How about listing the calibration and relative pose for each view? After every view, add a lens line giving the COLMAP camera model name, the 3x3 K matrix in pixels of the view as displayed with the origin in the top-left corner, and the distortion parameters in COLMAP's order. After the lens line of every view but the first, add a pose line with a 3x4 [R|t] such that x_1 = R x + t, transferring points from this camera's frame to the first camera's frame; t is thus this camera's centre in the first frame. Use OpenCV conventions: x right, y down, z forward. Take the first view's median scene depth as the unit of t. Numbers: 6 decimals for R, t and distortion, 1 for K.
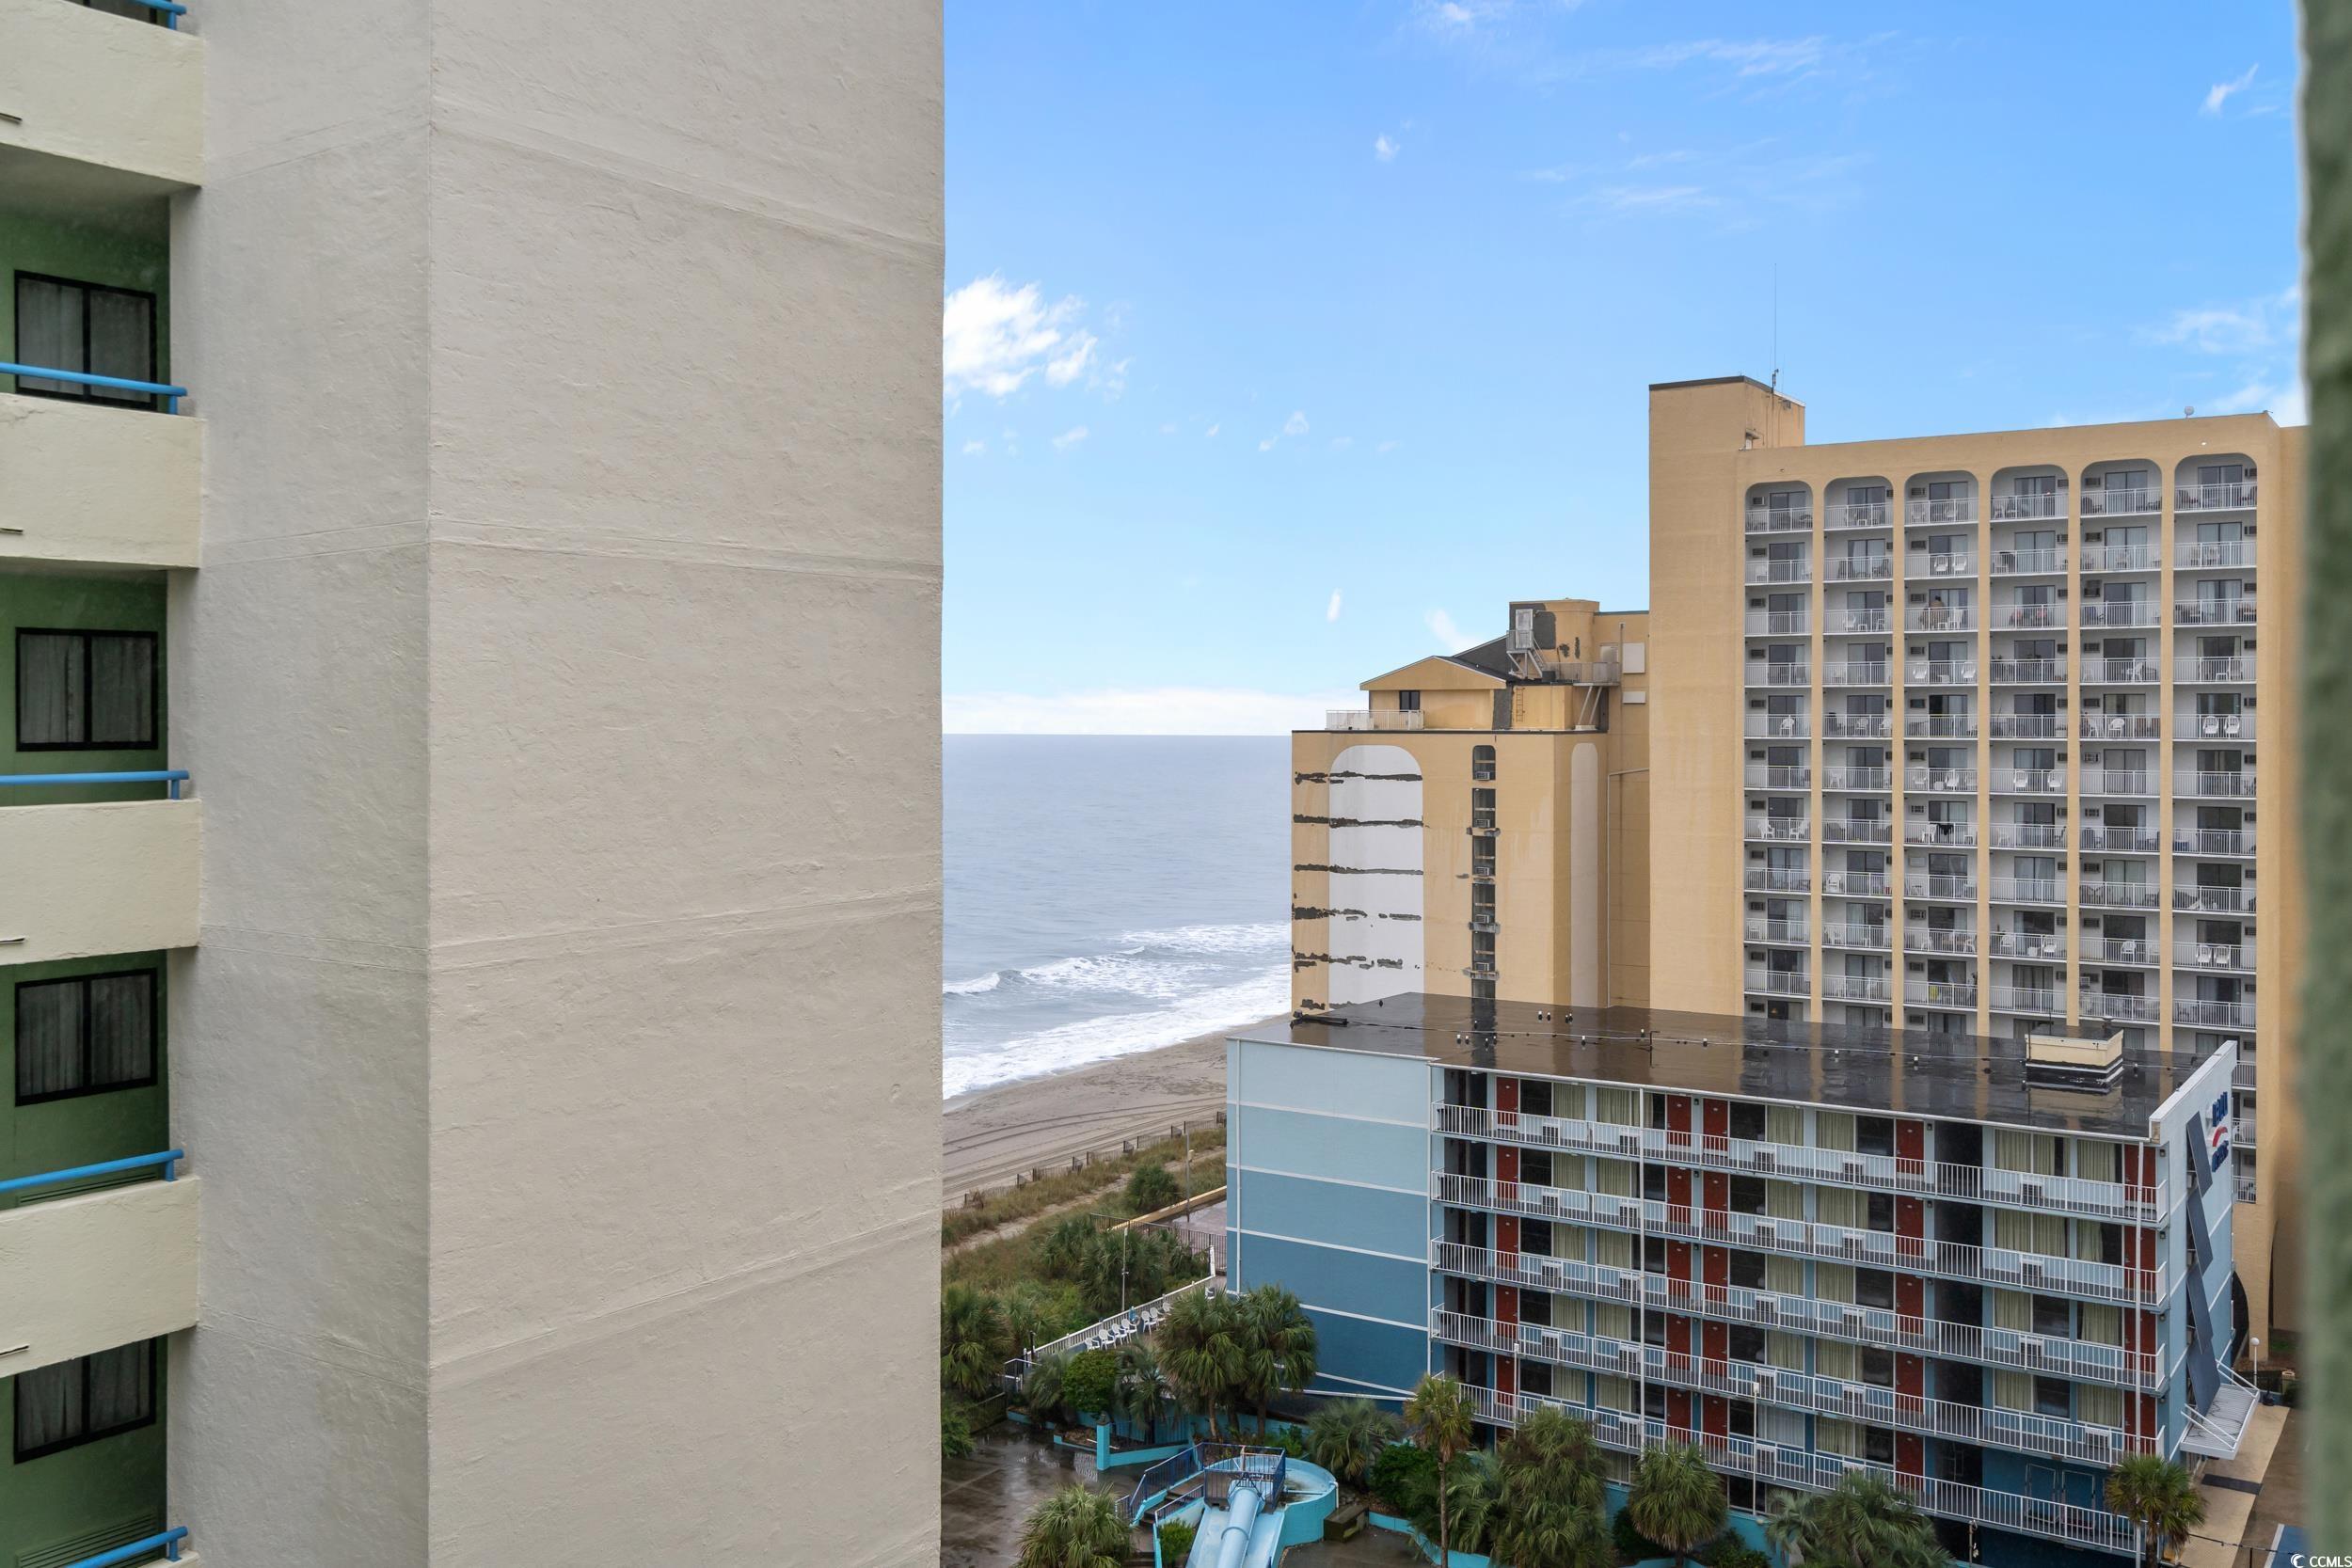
lens RADIAL K [[2033.2, 0, 1237.0], [0, 2033.2, 713.9], [0, 0, 1]] dist [0.009639, -0.002796]
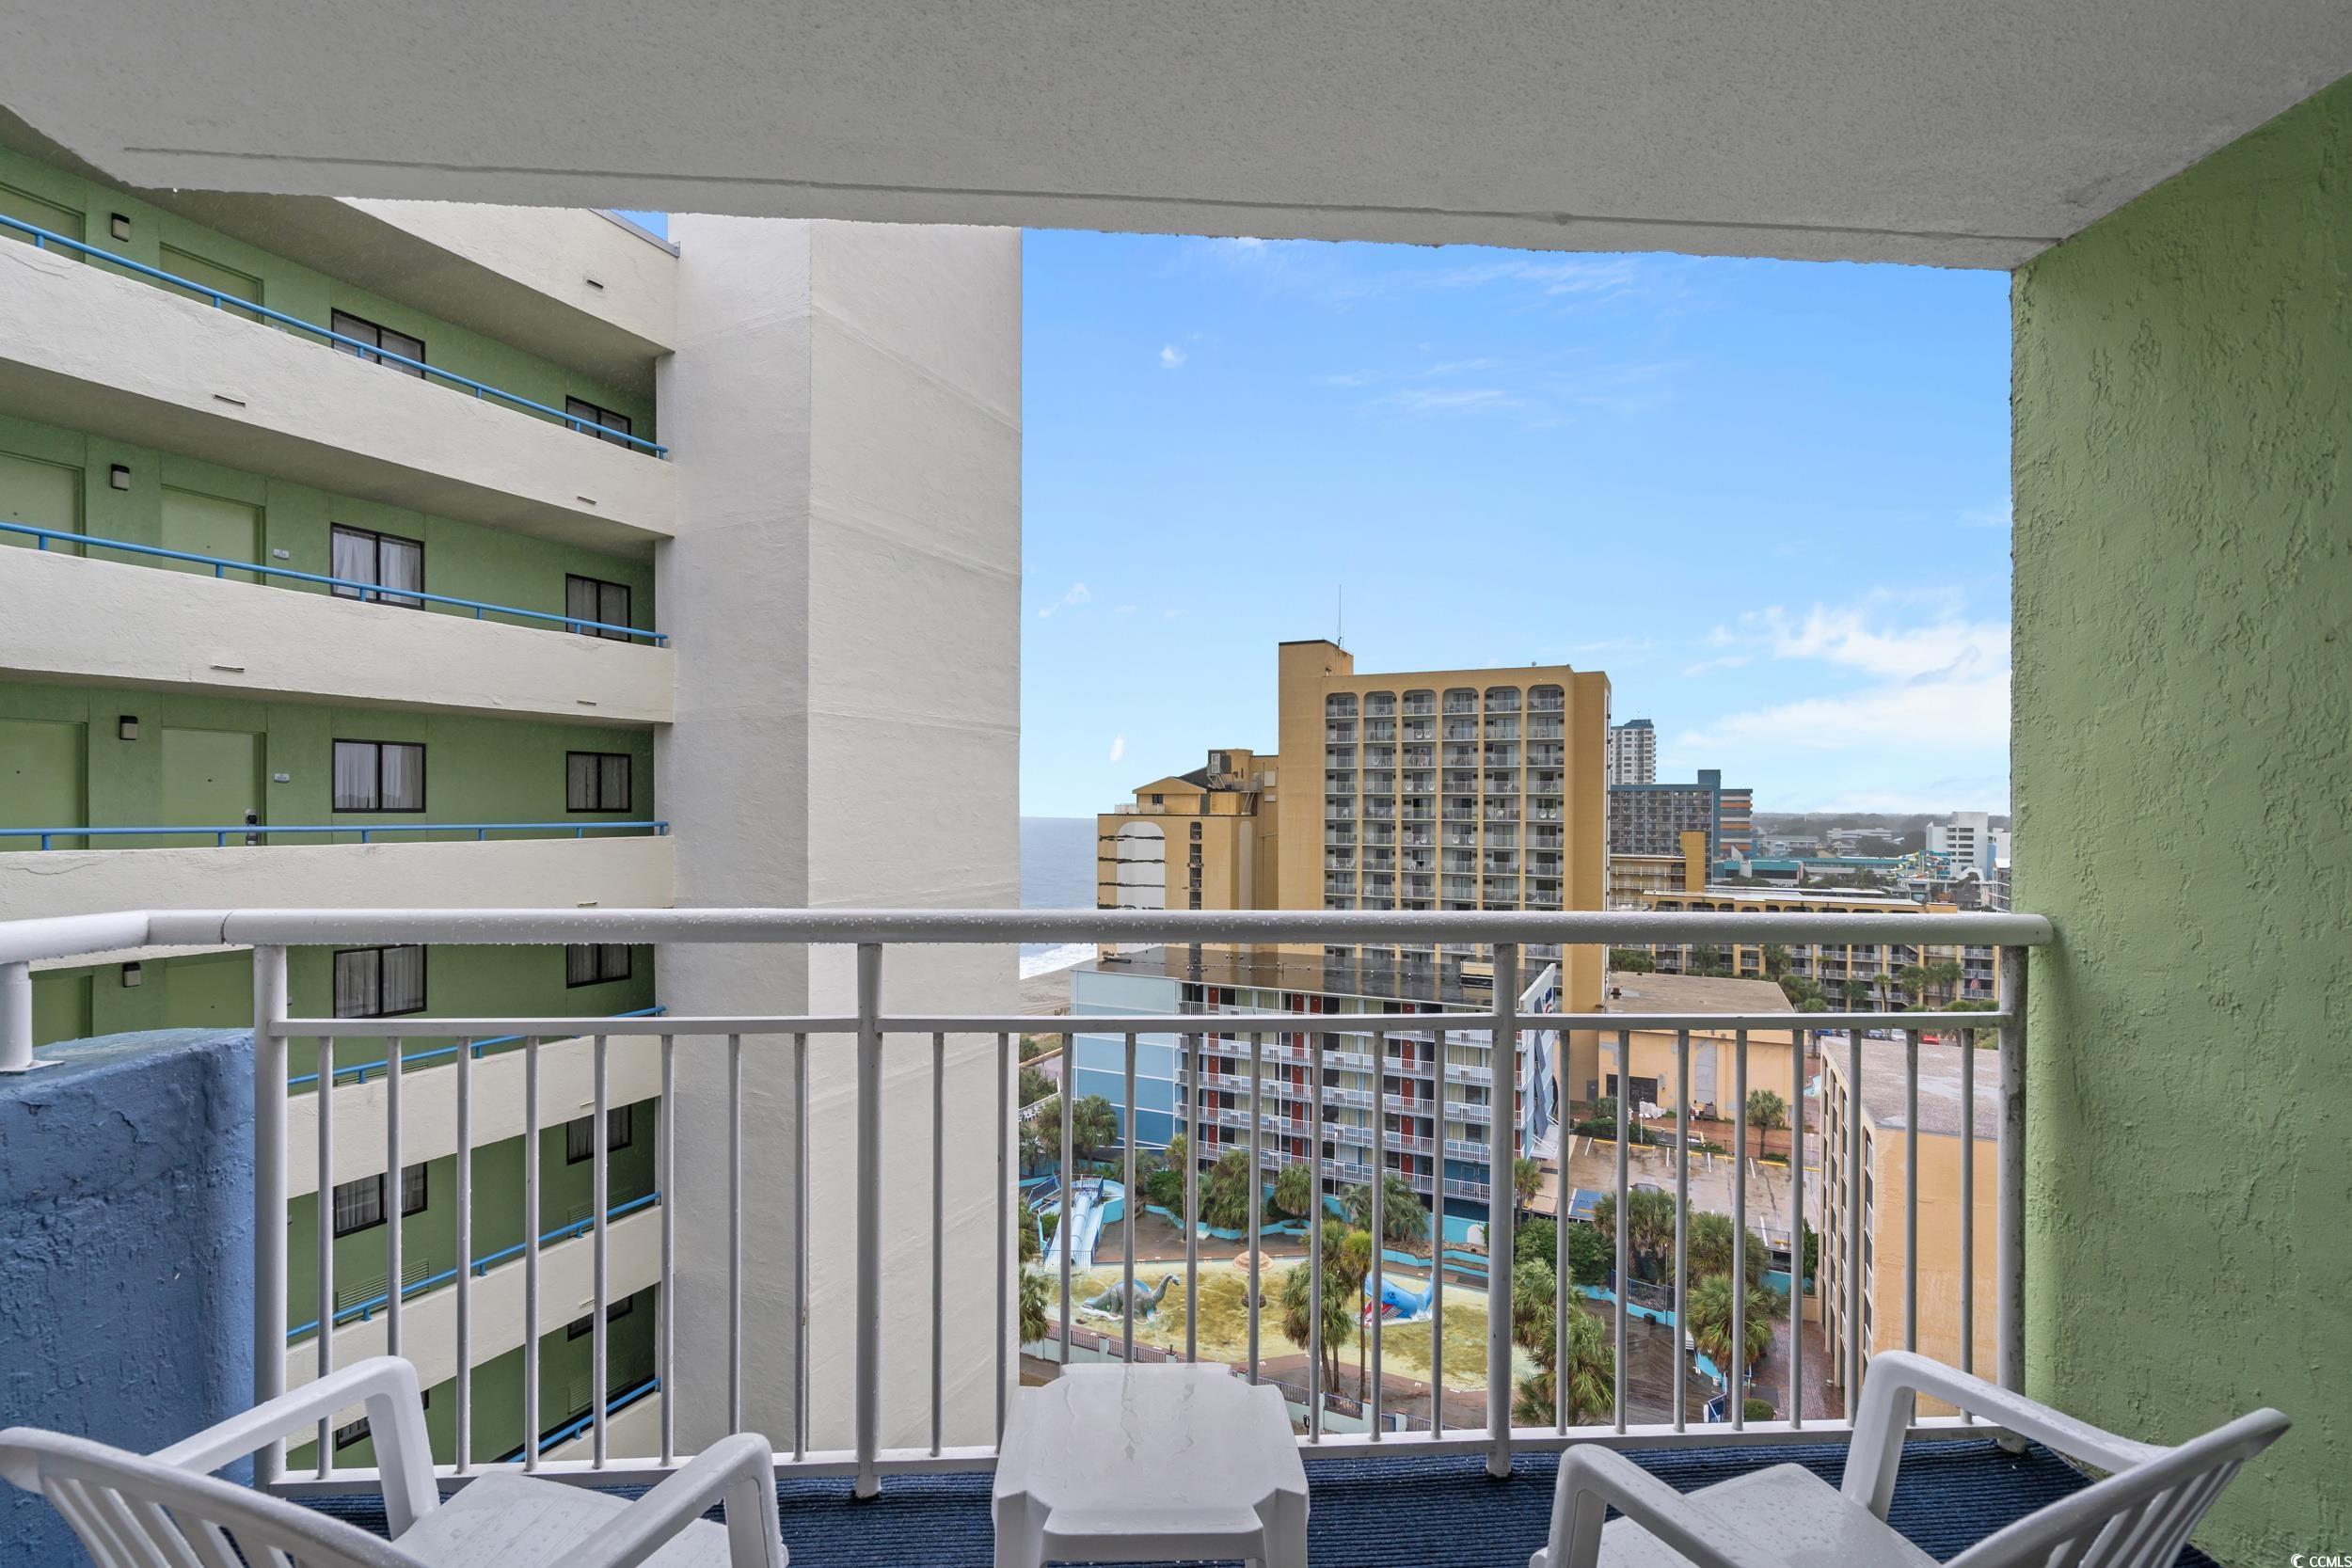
lens RADIAL K [[1090.0, 0, 1167.9], [0, 1090.0, 811.8], [0, 0, 1]] dist [-0.009006, 0.002030]
pose [[0.990066, 0.007103, 0.140424, -0.064999], [-0.007389, 0.999972, 0.001515, 0.004822], [-0.140409, -0.002537, 0.990090, -0.058144]]
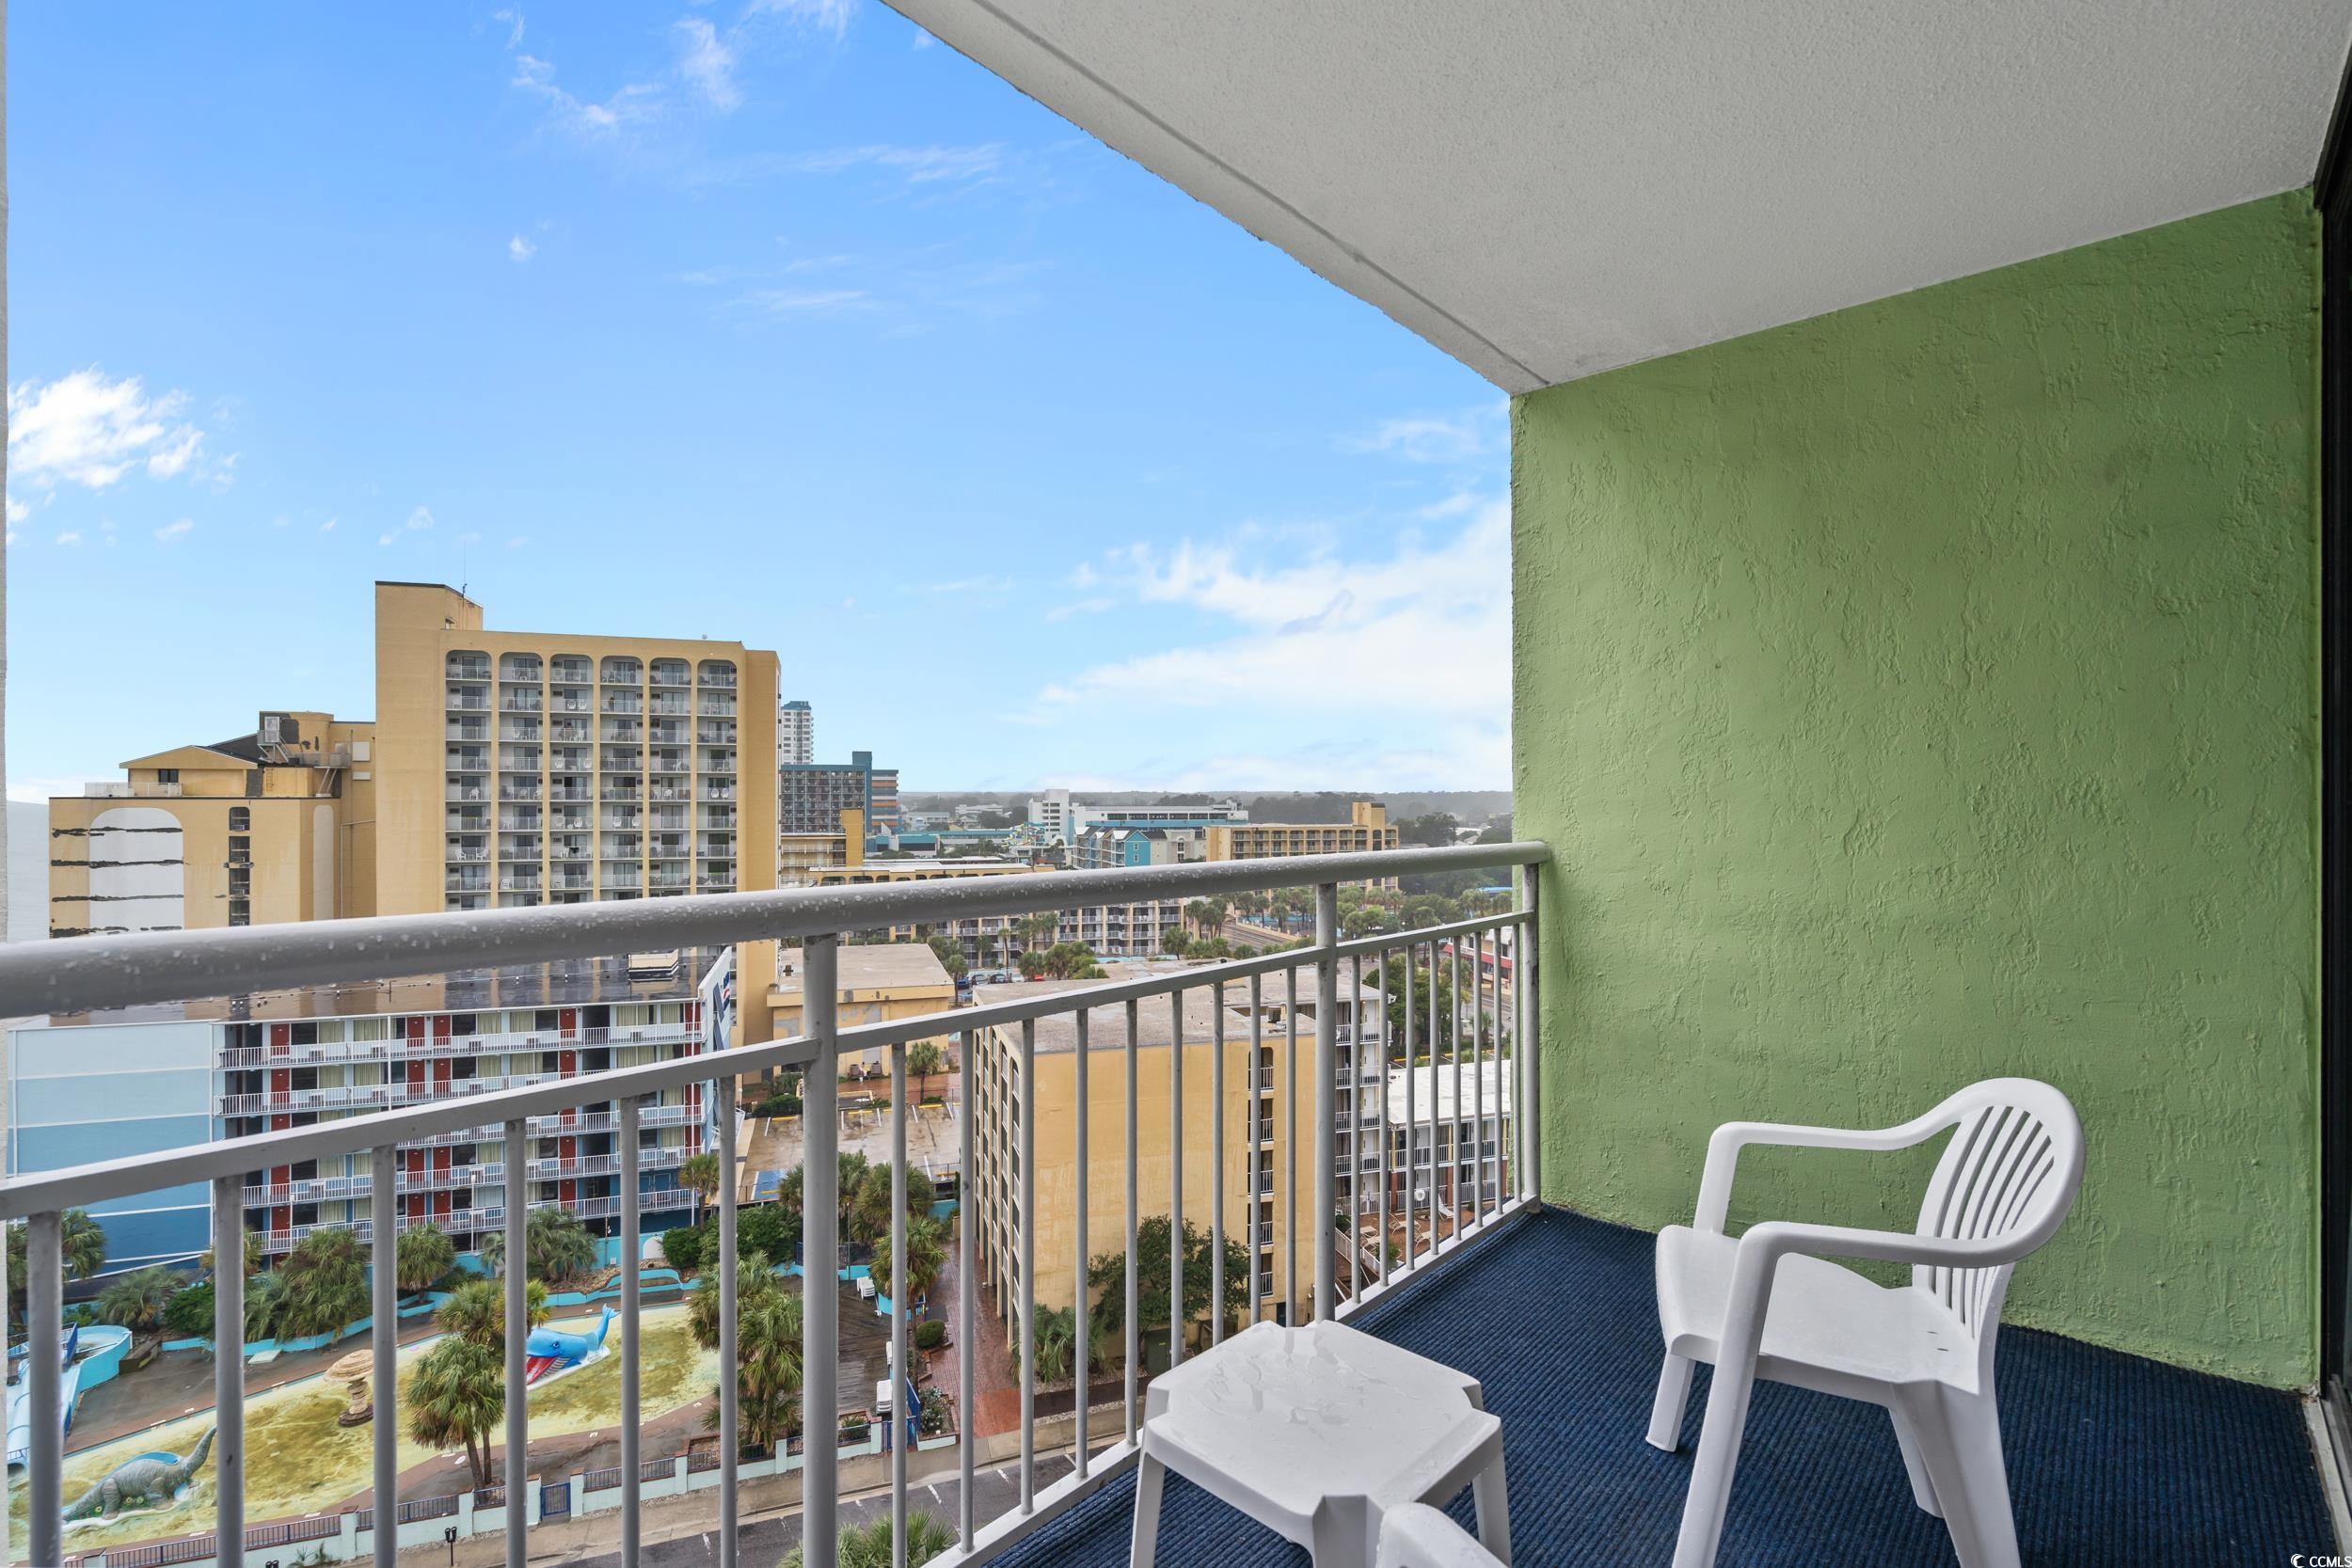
lens RADIAL K [[1090.0, 0, 1188.1], [0, 1090.0, 787.5], [0, 0, 1]] dist [-0.009006, 0.002030]
pose [[0.607087, 0.005895, 0.794613, -0.101663], [-0.001071, 0.999978, -0.006601, 0.006832], [-0.794634, 0.003156, 0.607080, -0.032393]]
